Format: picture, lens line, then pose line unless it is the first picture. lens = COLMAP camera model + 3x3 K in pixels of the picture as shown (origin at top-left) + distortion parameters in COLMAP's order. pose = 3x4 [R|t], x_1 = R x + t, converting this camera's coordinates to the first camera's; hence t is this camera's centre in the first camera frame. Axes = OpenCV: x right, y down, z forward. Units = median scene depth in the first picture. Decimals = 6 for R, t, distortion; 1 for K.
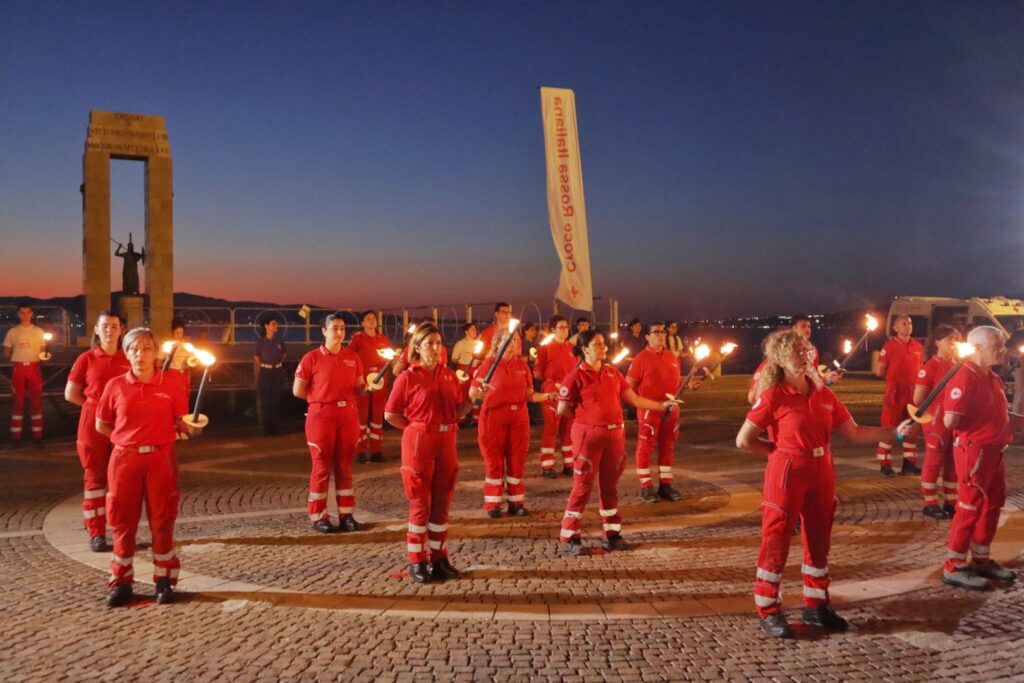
lens RADIAL K [[1002.7, 0, 517.9], [0, 1002.7, 332.7], [0, 0, 1]] dist [0.031457, 0.000000]
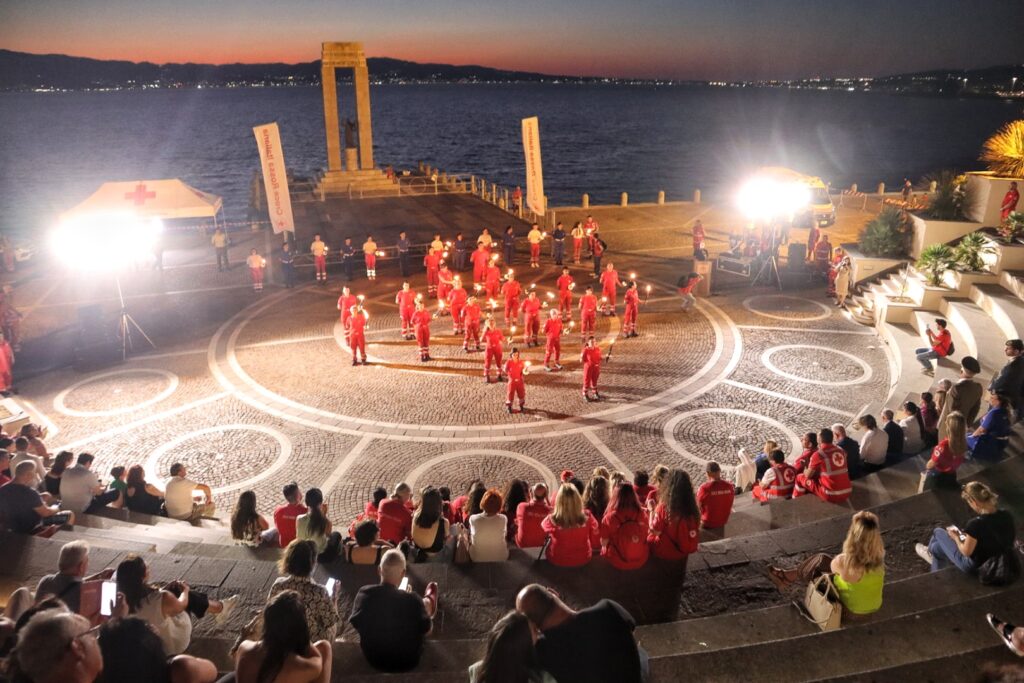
lens RADIAL K [[686.5, 0, 509.6], [0, 686.5, 355.3], [0, 0, 1]] dist [-0.086779, 0.014029]
pose [[0.988368, 0.051929, -0.142944, 0.598732], [0.002267, 0.934766, 0.355257, -0.702629], [0.152067, -0.351449, 0.923774, -1.405617]]
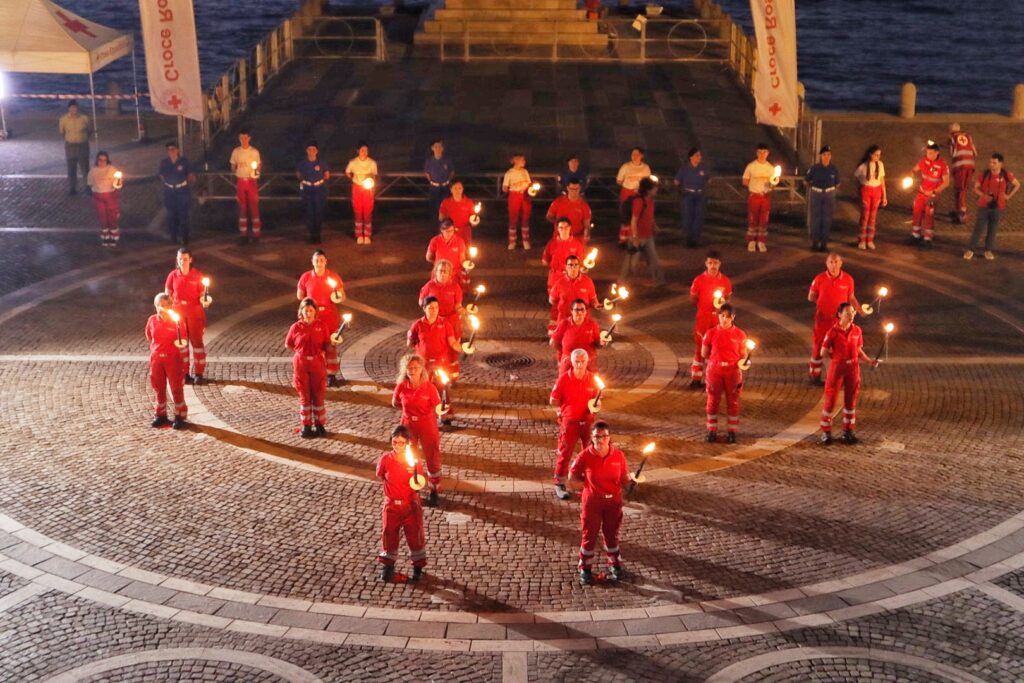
lens RADIAL K [[1626.8, 0, 511.9], [0, 1626.8, 347.3], [0, 0, 1]] dist [0.008570, 0.000000]
pose [[0.890205, 0.147186, -0.431129, 1.313196], [-0.011323, 0.953225, 0.302048, -0.707935], [0.455420, -0.264003, 0.850232, -1.144039]]
